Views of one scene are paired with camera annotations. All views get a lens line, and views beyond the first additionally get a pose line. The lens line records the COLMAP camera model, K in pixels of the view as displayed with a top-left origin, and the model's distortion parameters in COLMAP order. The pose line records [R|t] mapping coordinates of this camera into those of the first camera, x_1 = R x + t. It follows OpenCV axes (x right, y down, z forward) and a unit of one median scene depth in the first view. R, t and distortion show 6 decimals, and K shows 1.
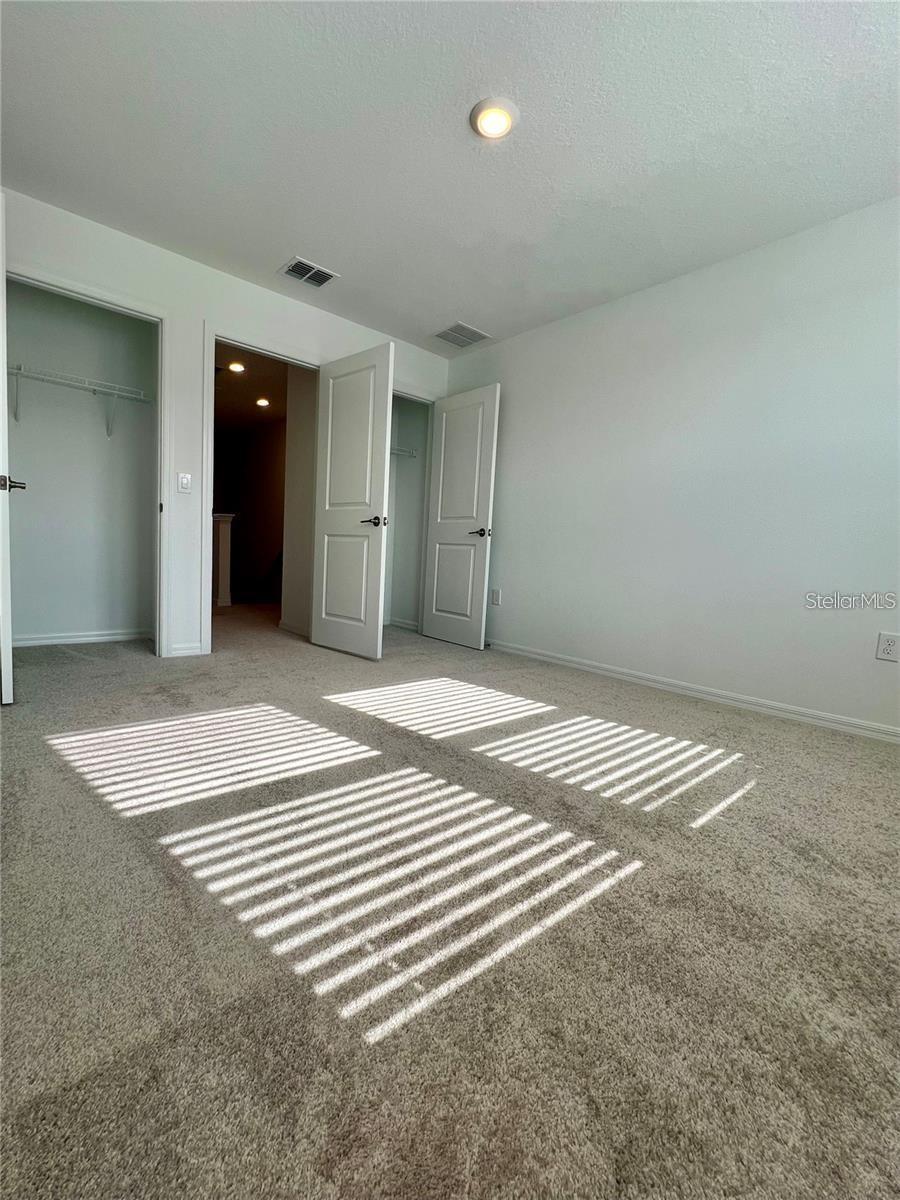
lens RADIAL K [[502.8, 0, 454.1], [0, 502.8, 601.6], [0, 0, 1]] dist [0.000162, 0.000243]
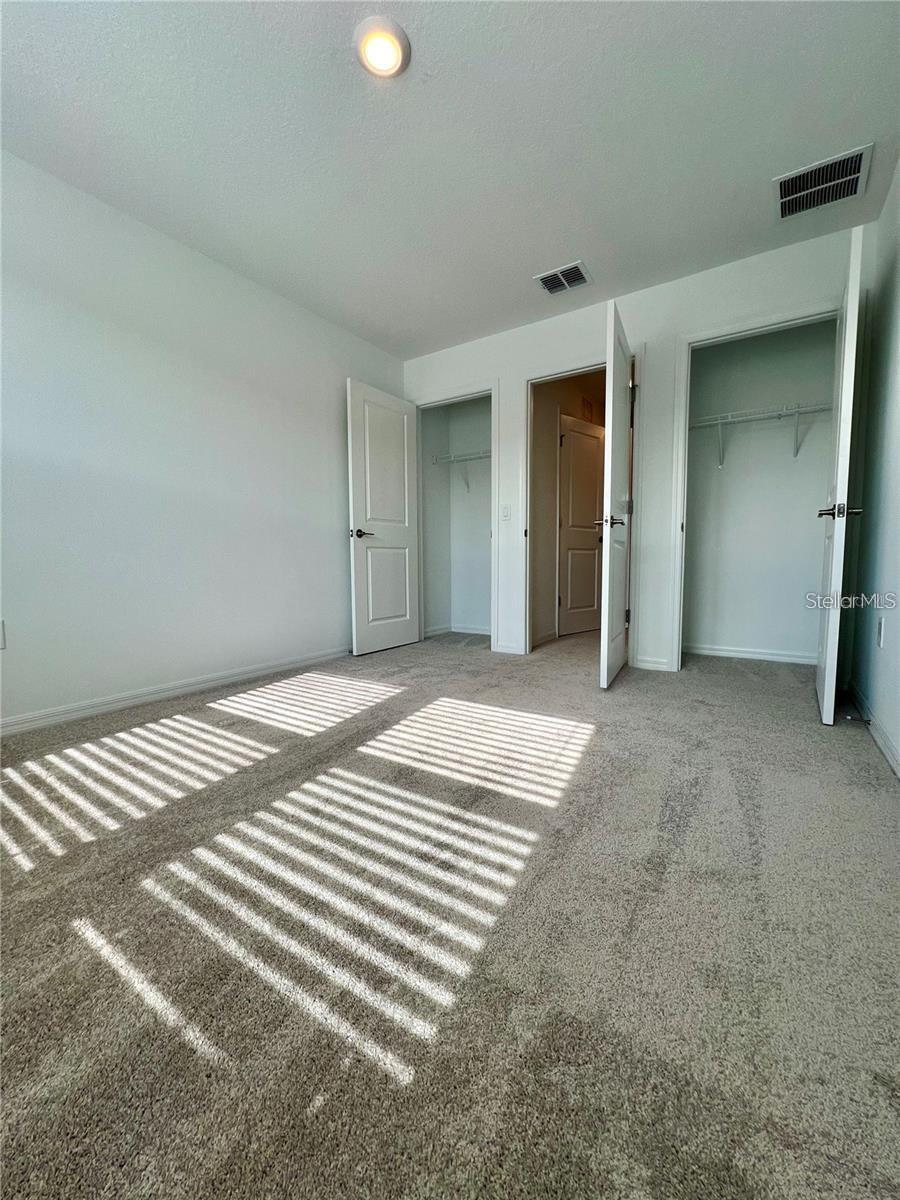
lens RADIAL K [[476.6, 0, 447.8], [0, 476.6, 596.1], [0, 0, 1]] dist [-0.002046, -0.000847]
pose [[0.268657, 0.015677, -0.963108, 0.842117], [-0.071120, 0.997461, -0.003603, -0.024305], [0.960607, 0.069464, 0.269090, 0.872177]]
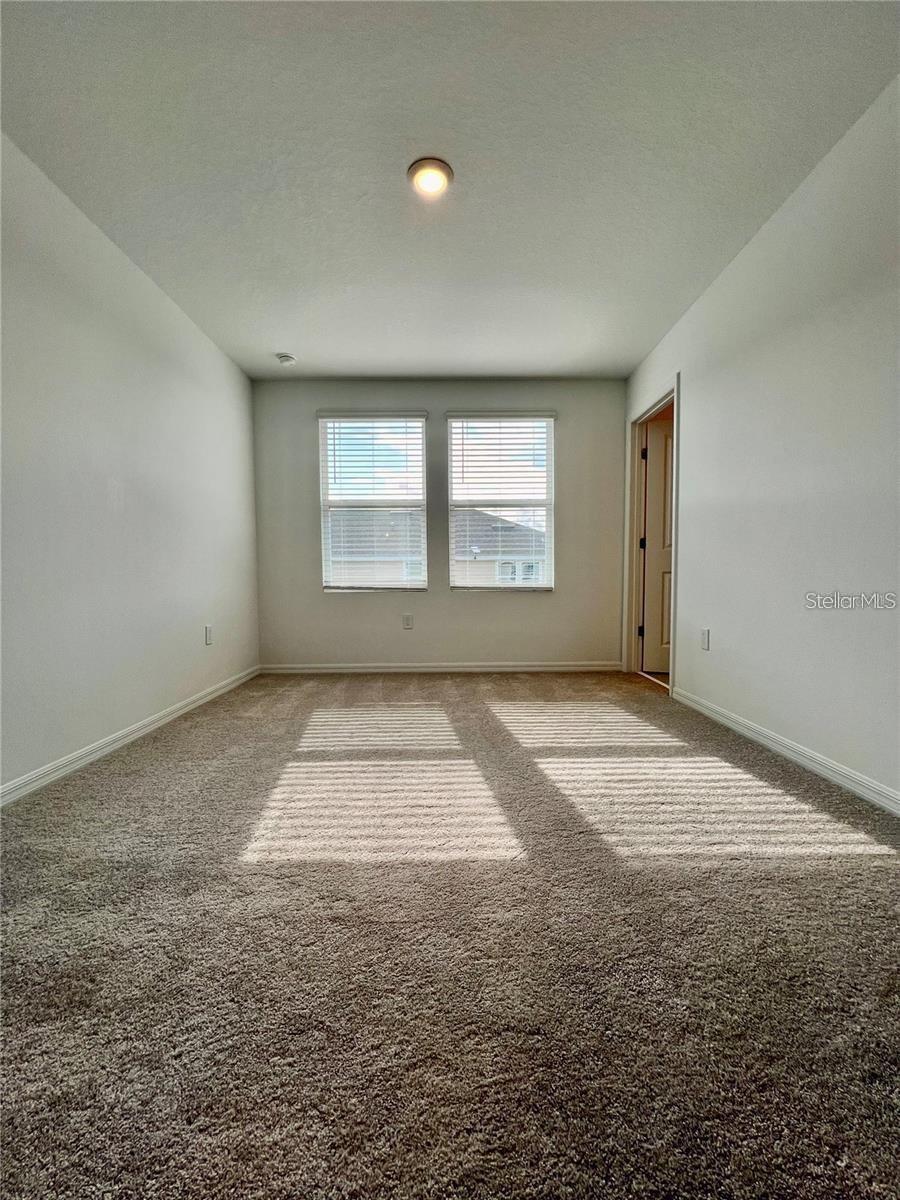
lens RADIAL K [[476.6, 0, 450.8], [0, 476.6, 604.3], [0, 0, 1]] dist [-0.002046, -0.000847]
pose [[-0.760861, -0.082974, 0.643588, -0.624811], [0.034138, 0.985300, 0.167387, -0.228152], [-0.648016, 0.149329, -0.746844, 1.704135]]
